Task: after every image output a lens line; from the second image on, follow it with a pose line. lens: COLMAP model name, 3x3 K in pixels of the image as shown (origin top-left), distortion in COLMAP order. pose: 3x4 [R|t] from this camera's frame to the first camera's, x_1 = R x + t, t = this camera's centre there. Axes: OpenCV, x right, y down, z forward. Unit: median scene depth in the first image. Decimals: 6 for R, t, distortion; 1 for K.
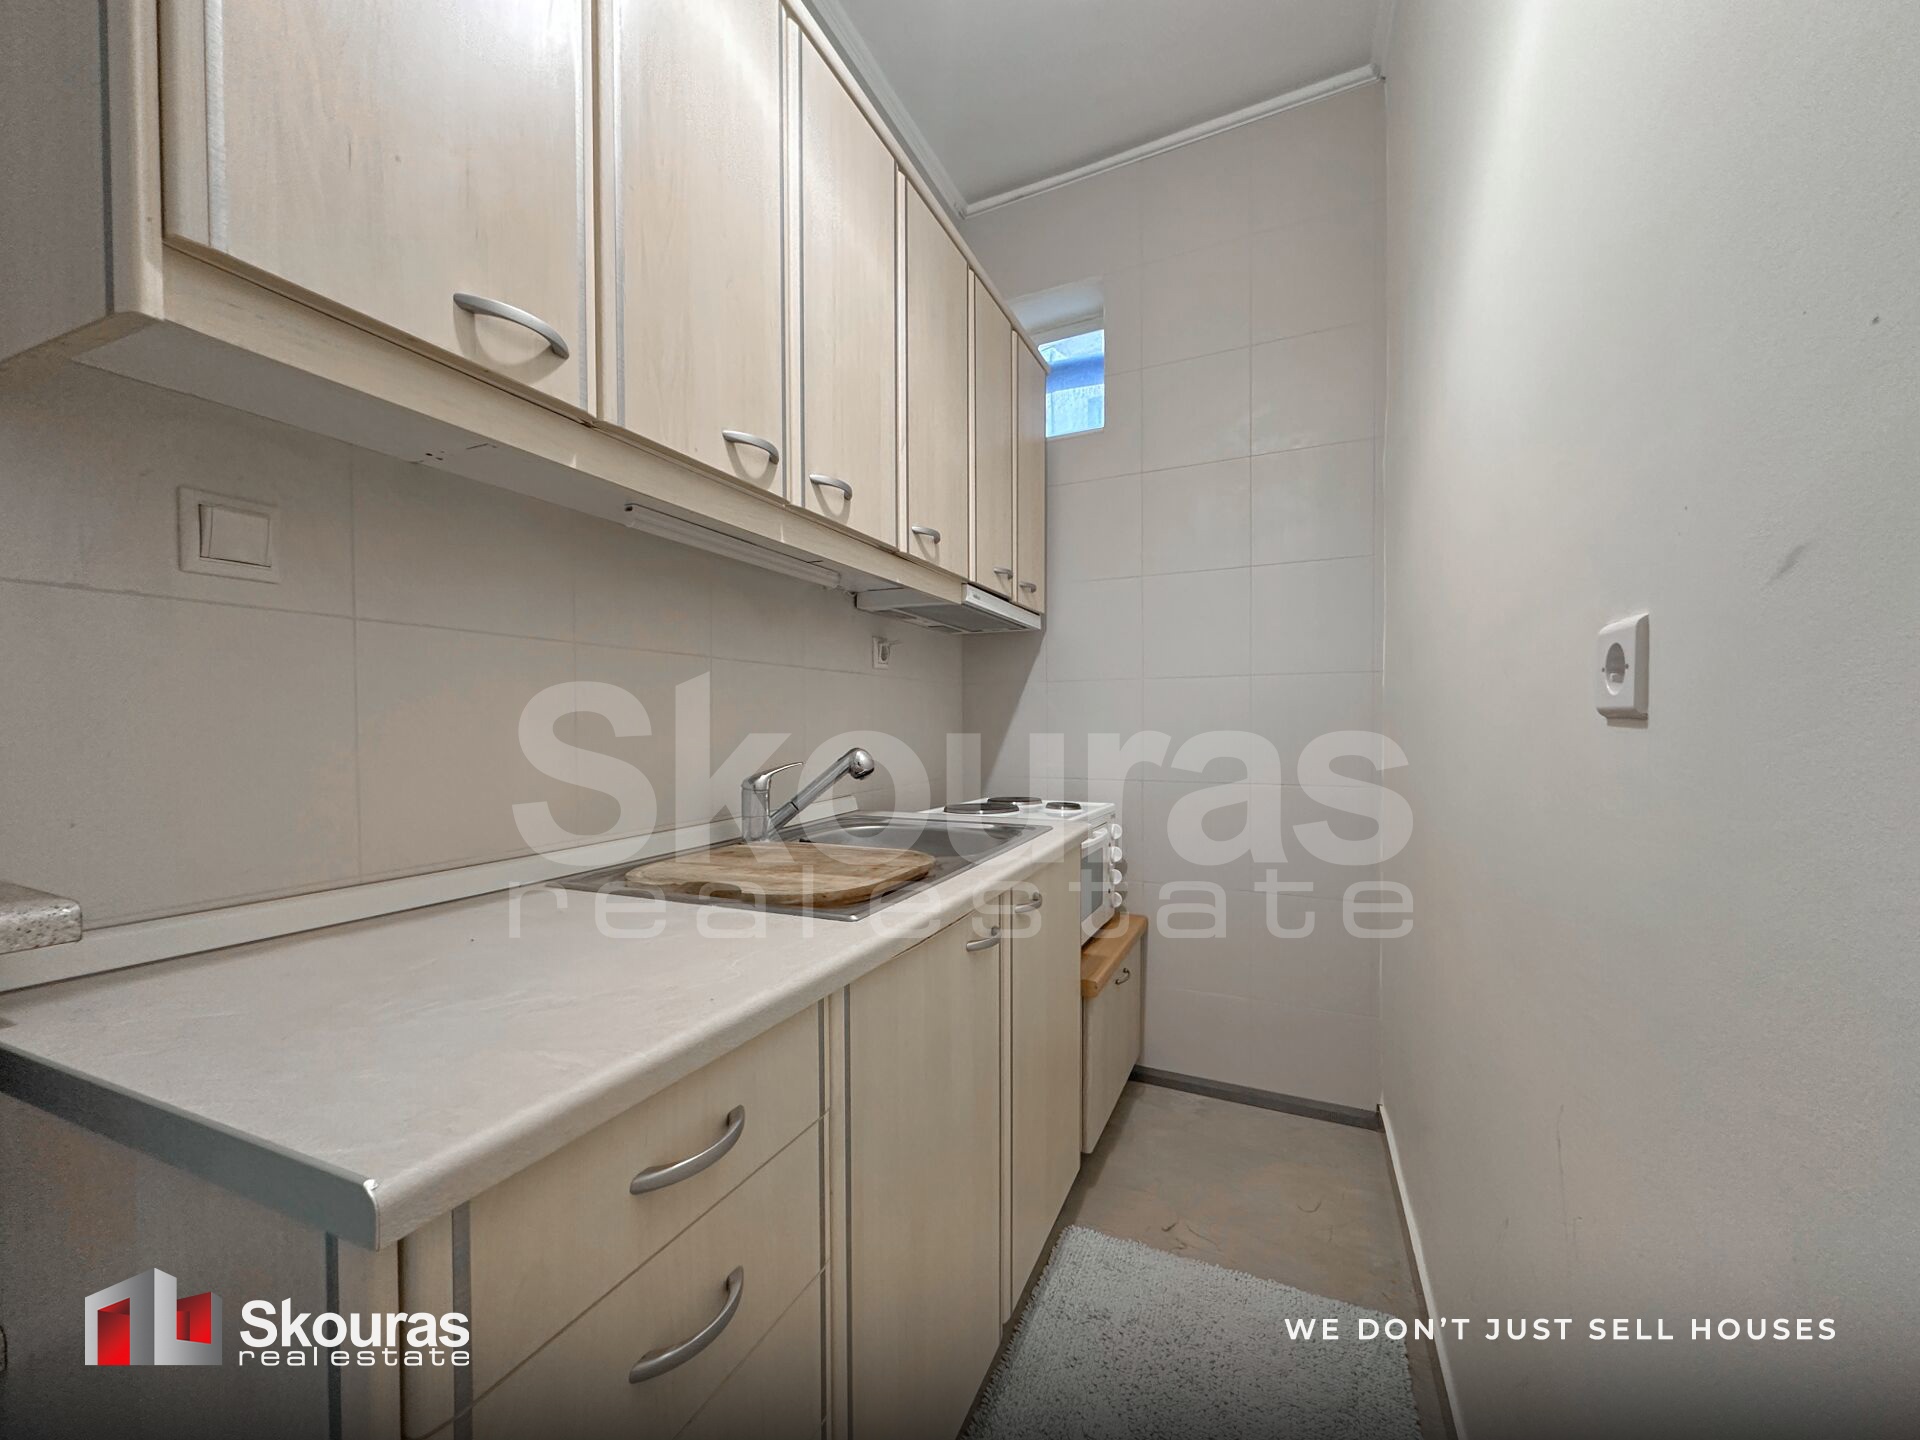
lens RADIAL K [[718.2, 0, 960.0], [0, 718.2, 720.0], [0, 0, 1]] dist [-0.004293, 0.000018]
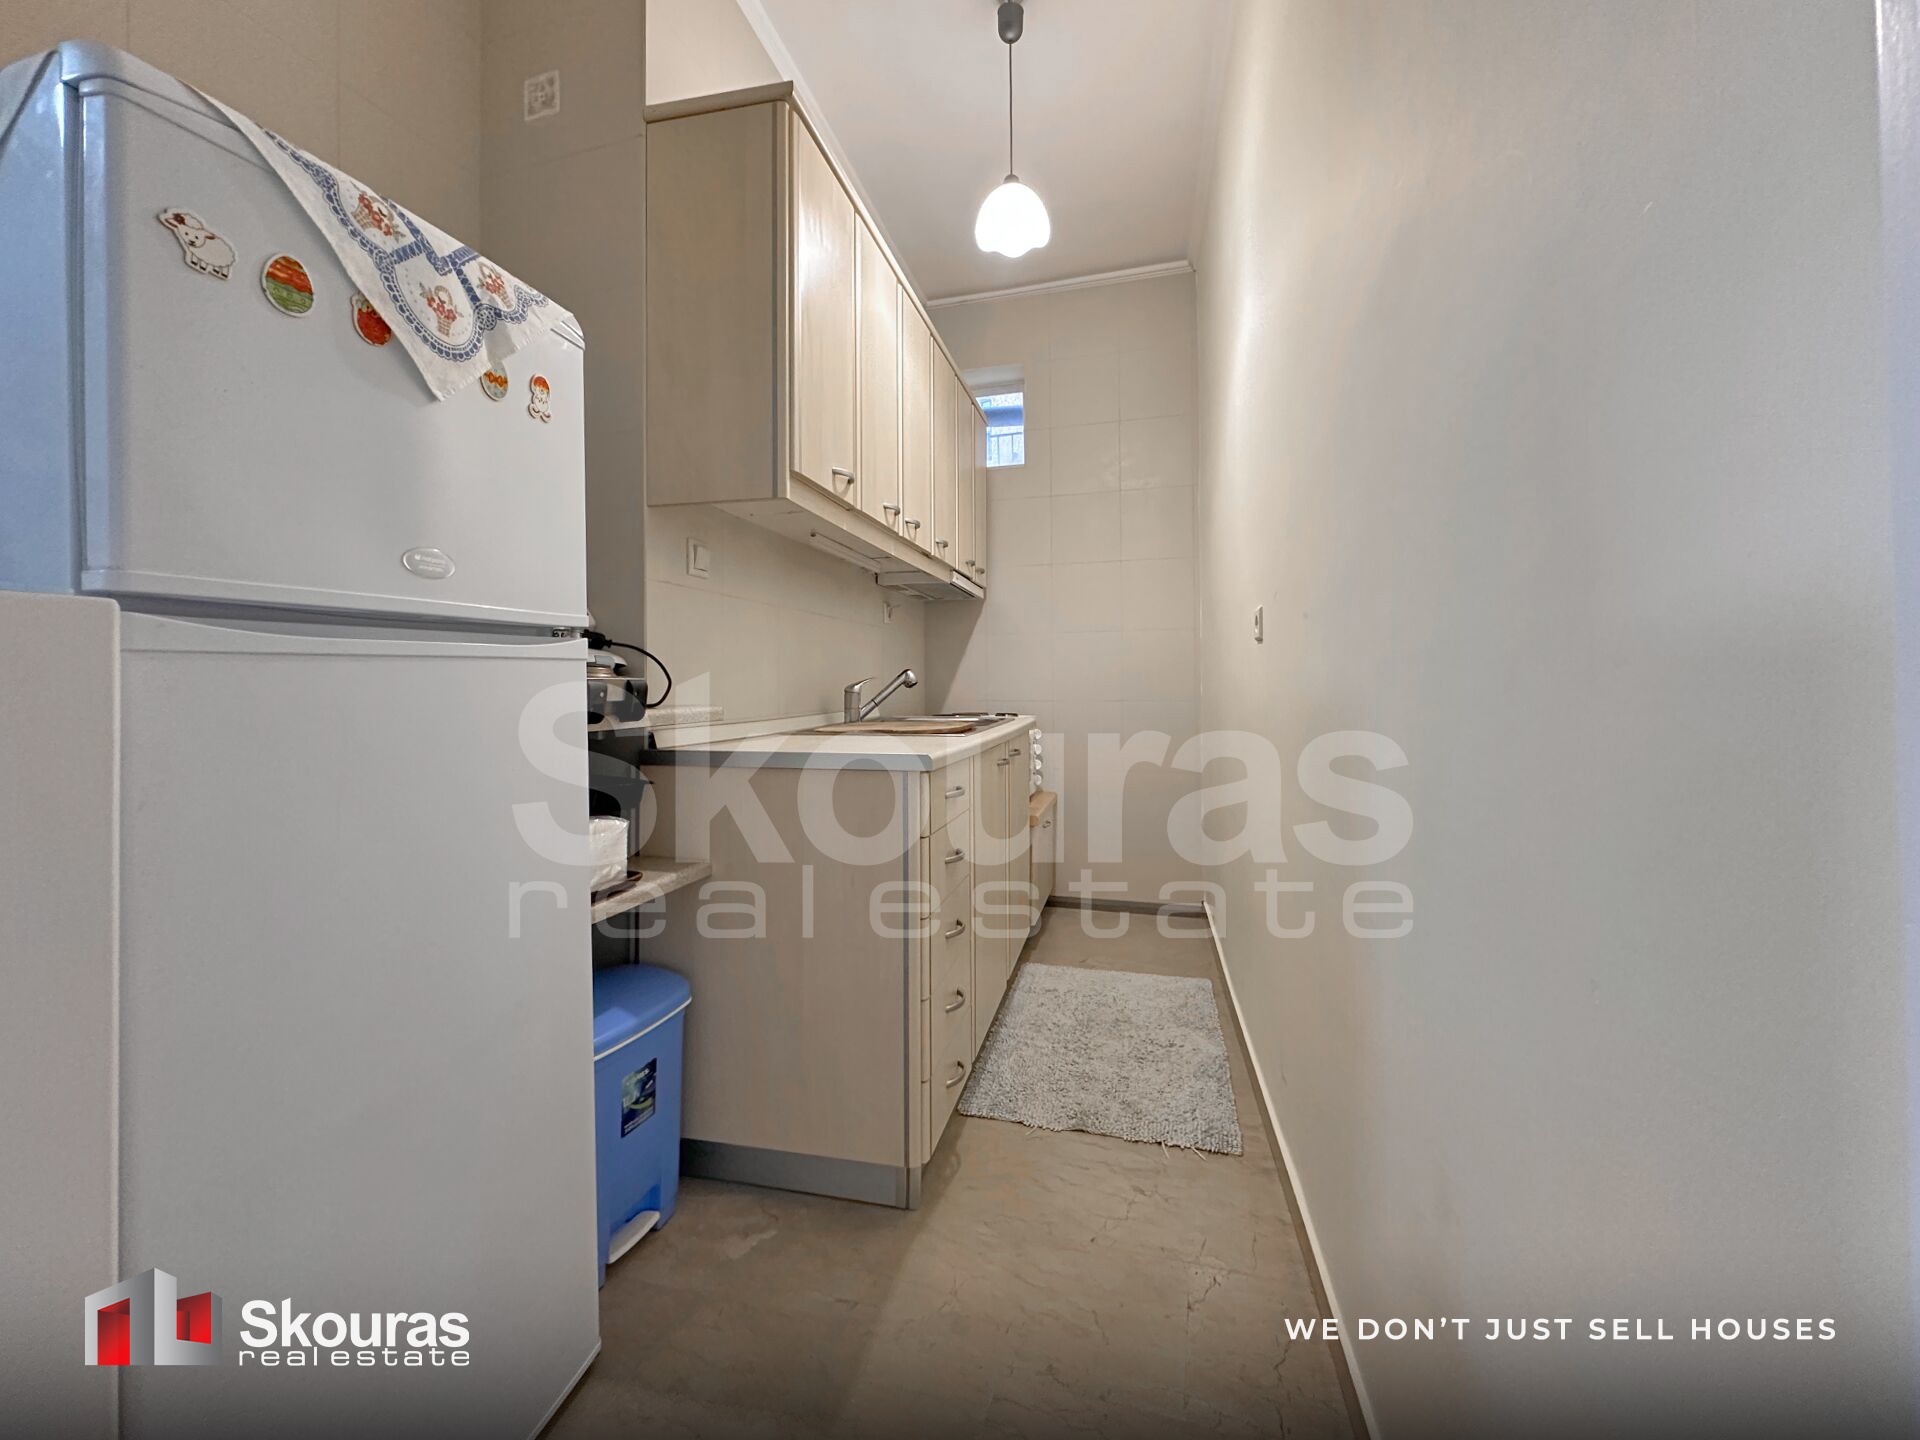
lens RADIAL K [[789.5, 0, 958.5], [0, 789.5, 669.5], [0, 0, 1]] dist [0.000808, -0.000456]
pose [[0.980143, -0.003869, 0.198252, -0.307885], [0.008469, 0.999714, -0.022358, 0.063147], [-0.198109, 0.023593, 0.979896, -0.660105]]
